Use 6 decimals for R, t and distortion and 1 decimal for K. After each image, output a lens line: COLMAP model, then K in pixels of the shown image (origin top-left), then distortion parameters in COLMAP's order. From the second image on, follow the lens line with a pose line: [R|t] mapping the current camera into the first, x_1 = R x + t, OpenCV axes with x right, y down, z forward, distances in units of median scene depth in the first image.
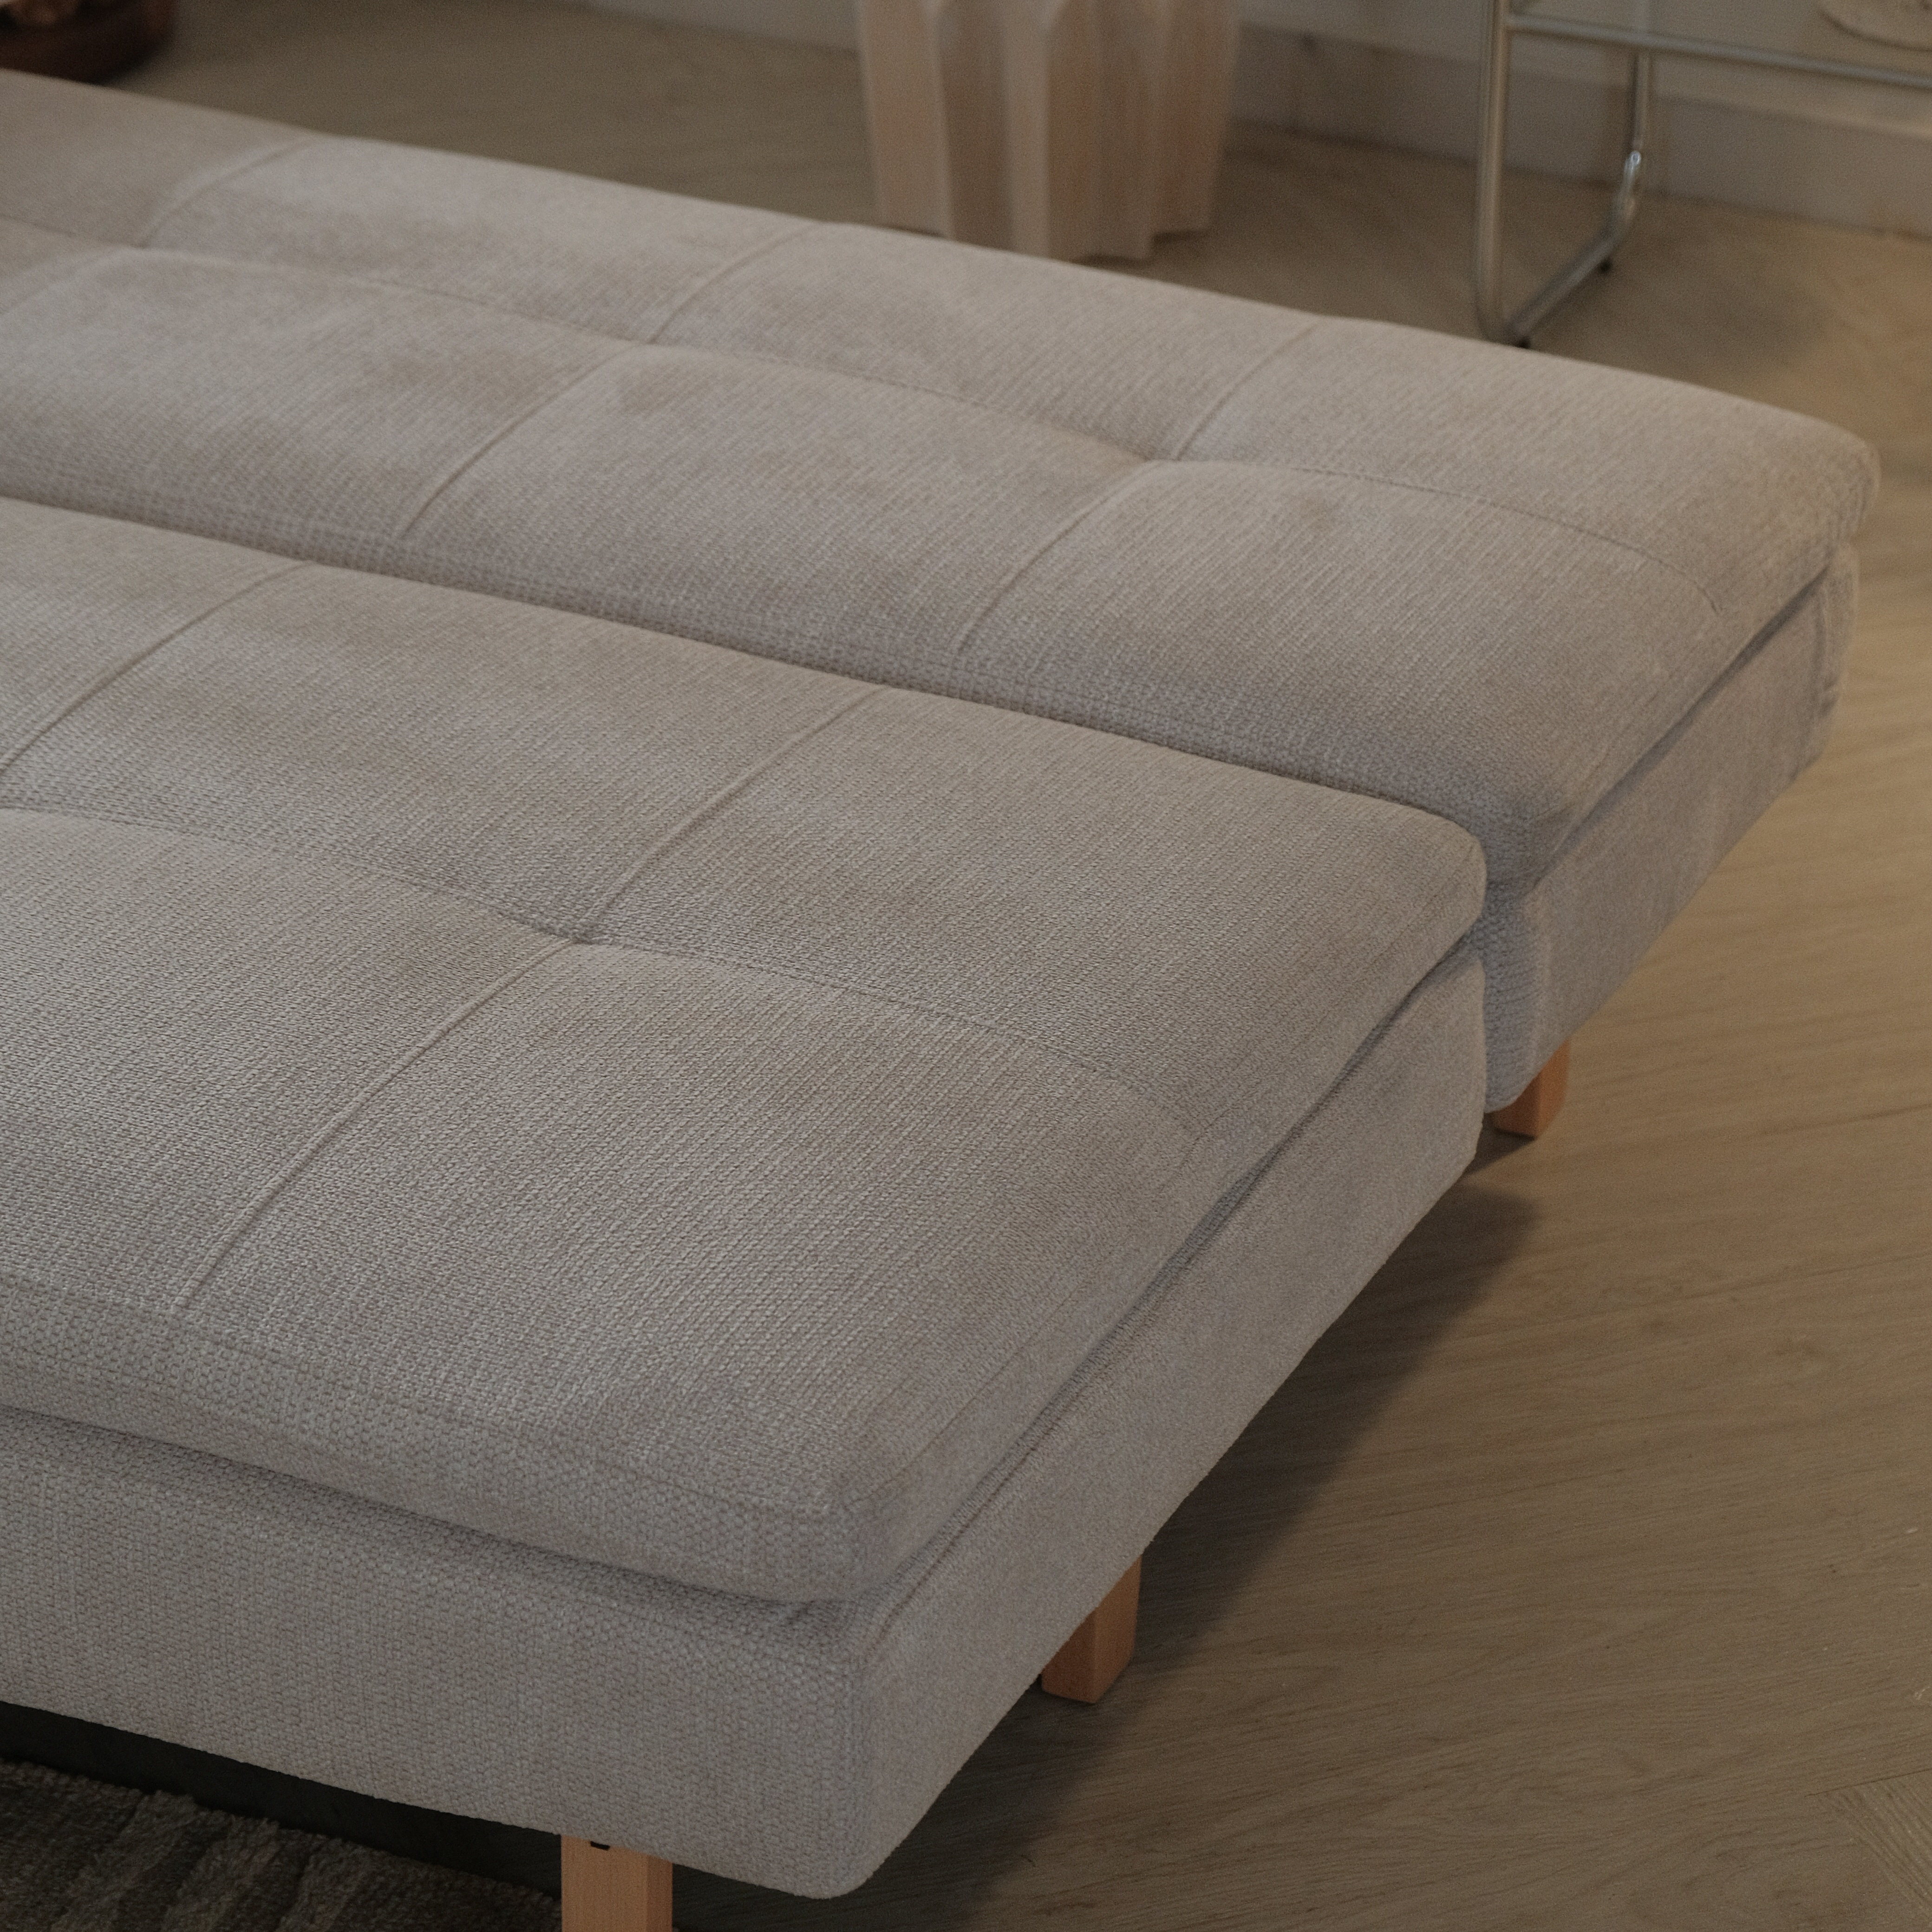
lens RADIAL K [[7023.7, 0, 1195.4], [0, 7023.7, 1010.1], [0, 0, 1]] dist [-0.219581, 3.384252]
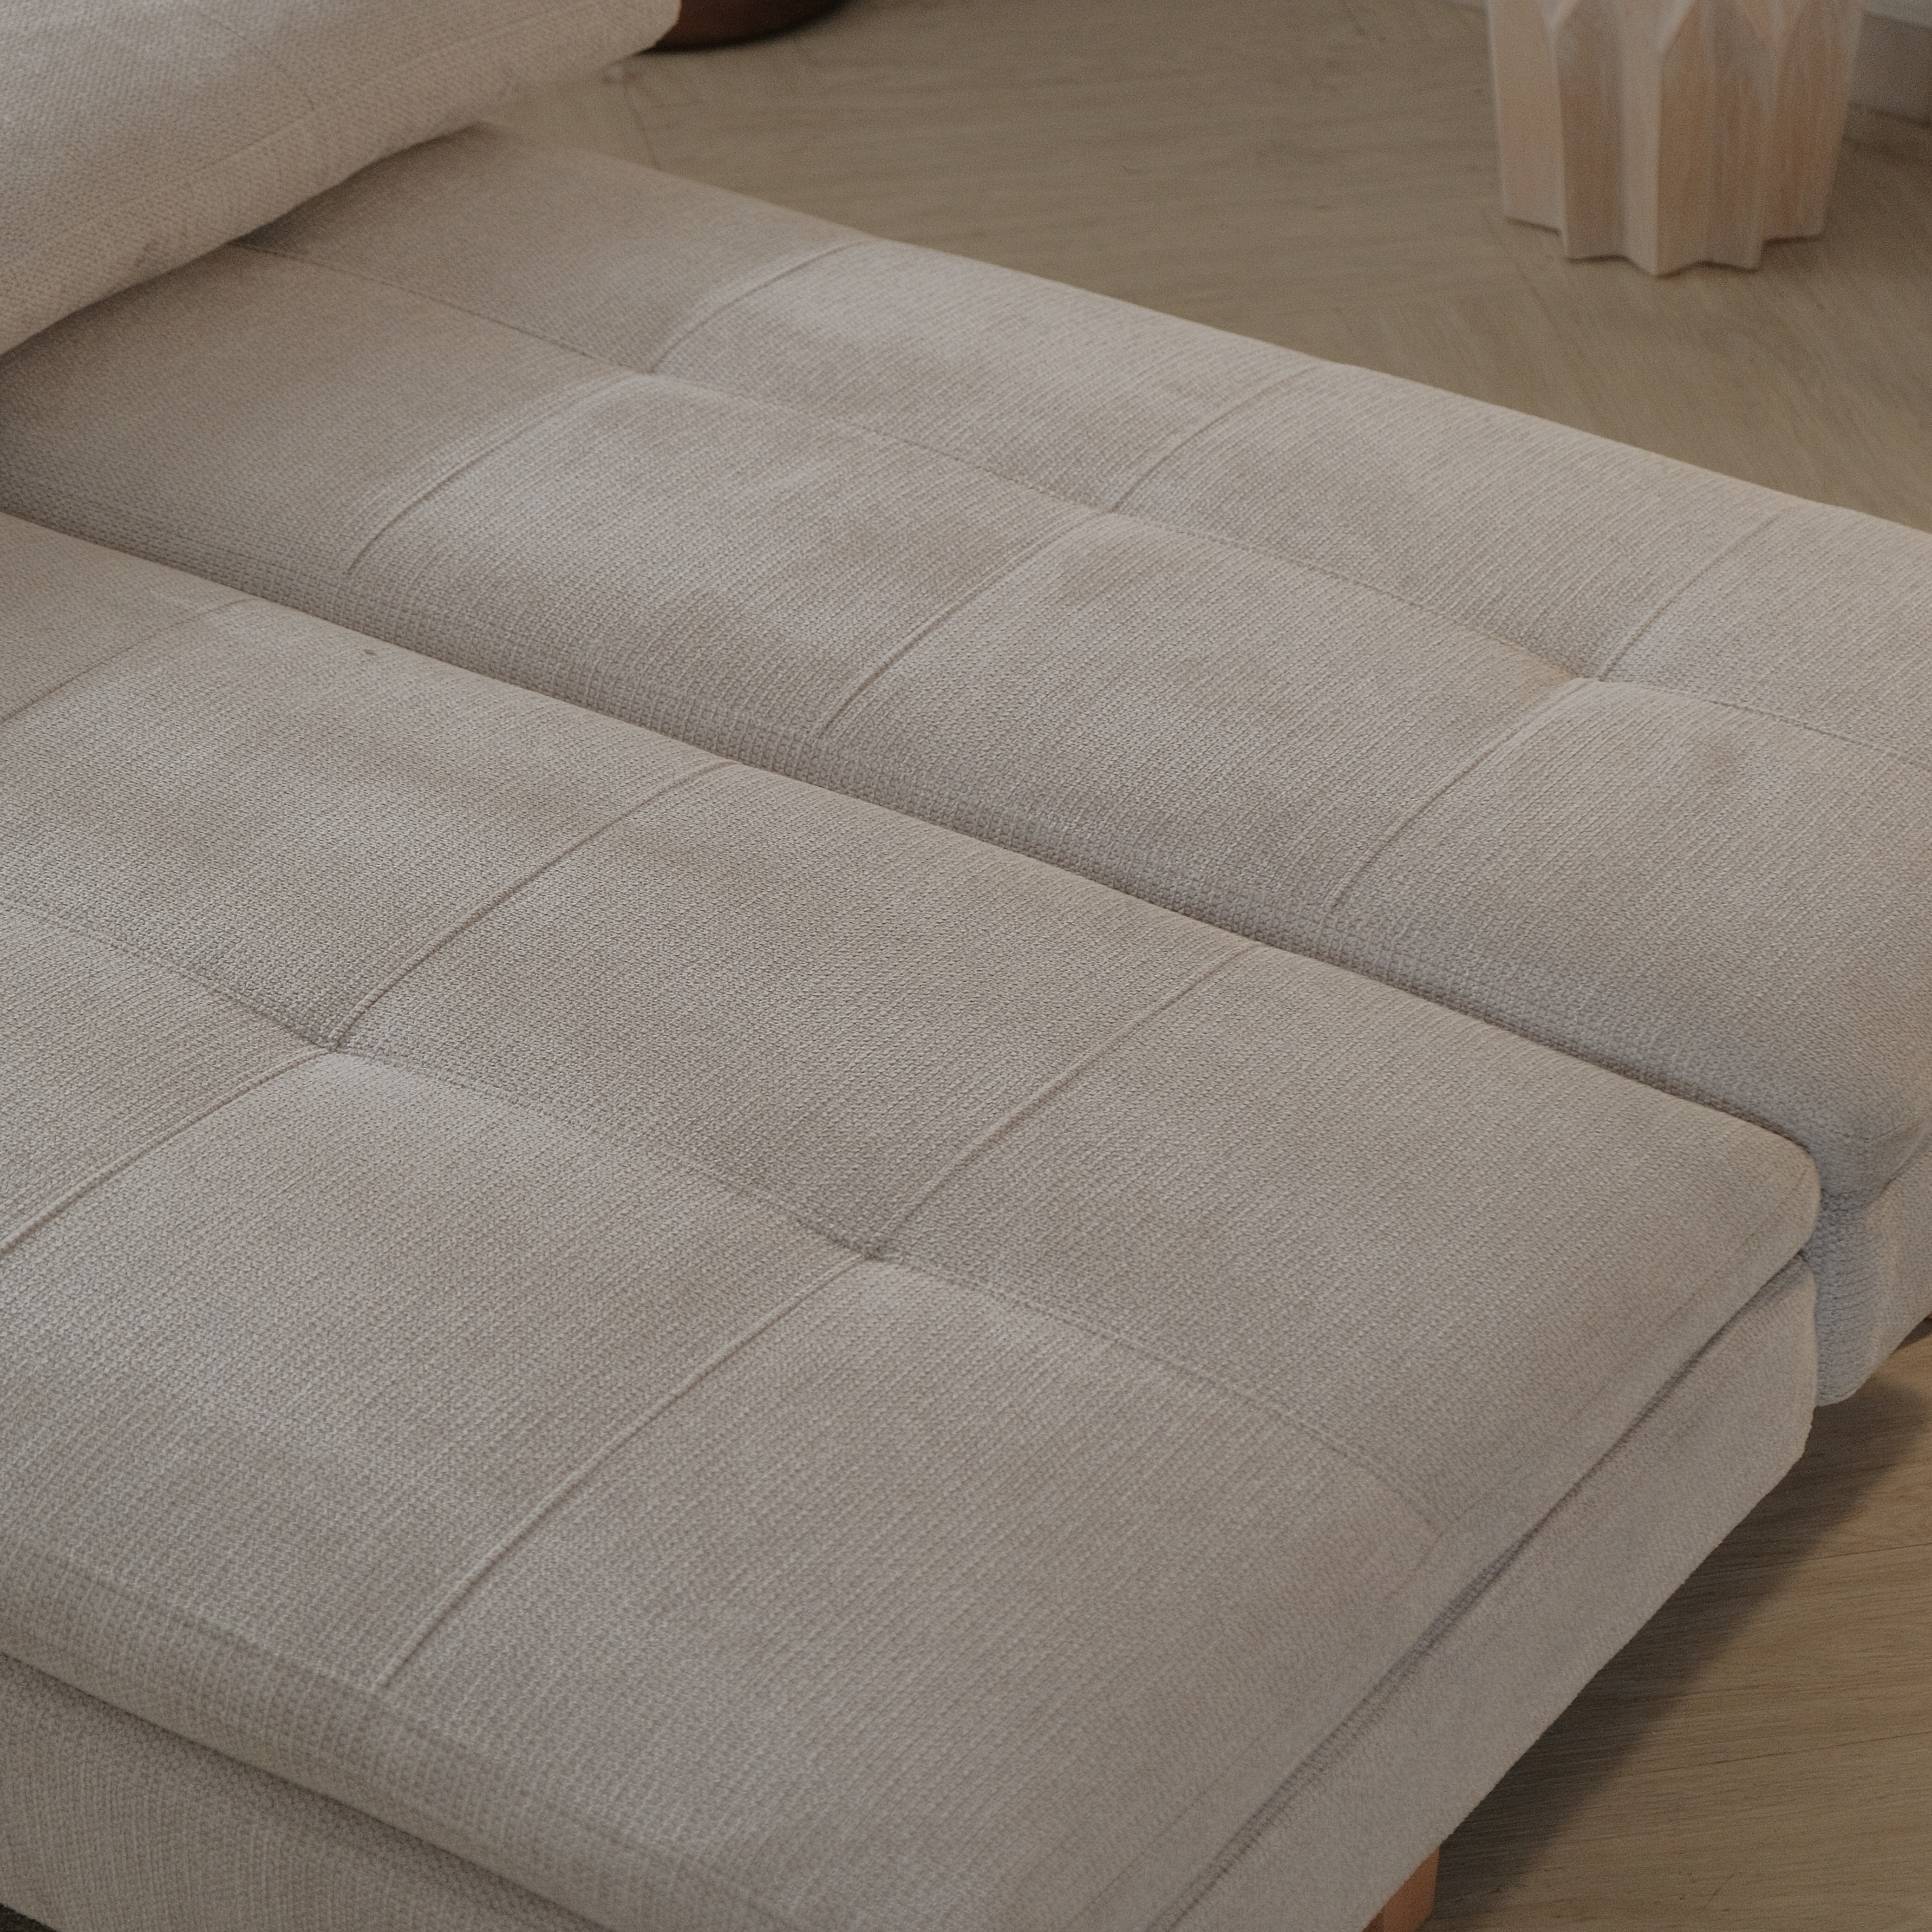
lens RADIAL K [[6129.1, 0, 966.0], [0, 6129.1, 966.0], [0, 0, 1]] dist [-0.249437, 6.239914]
pose [[0.980190, 0.072091, -0.184471, 0.080504], [-0.055151, 0.993913, 0.095374, -0.128200], [0.190224, -0.083311, 0.978200, 0.130977]]
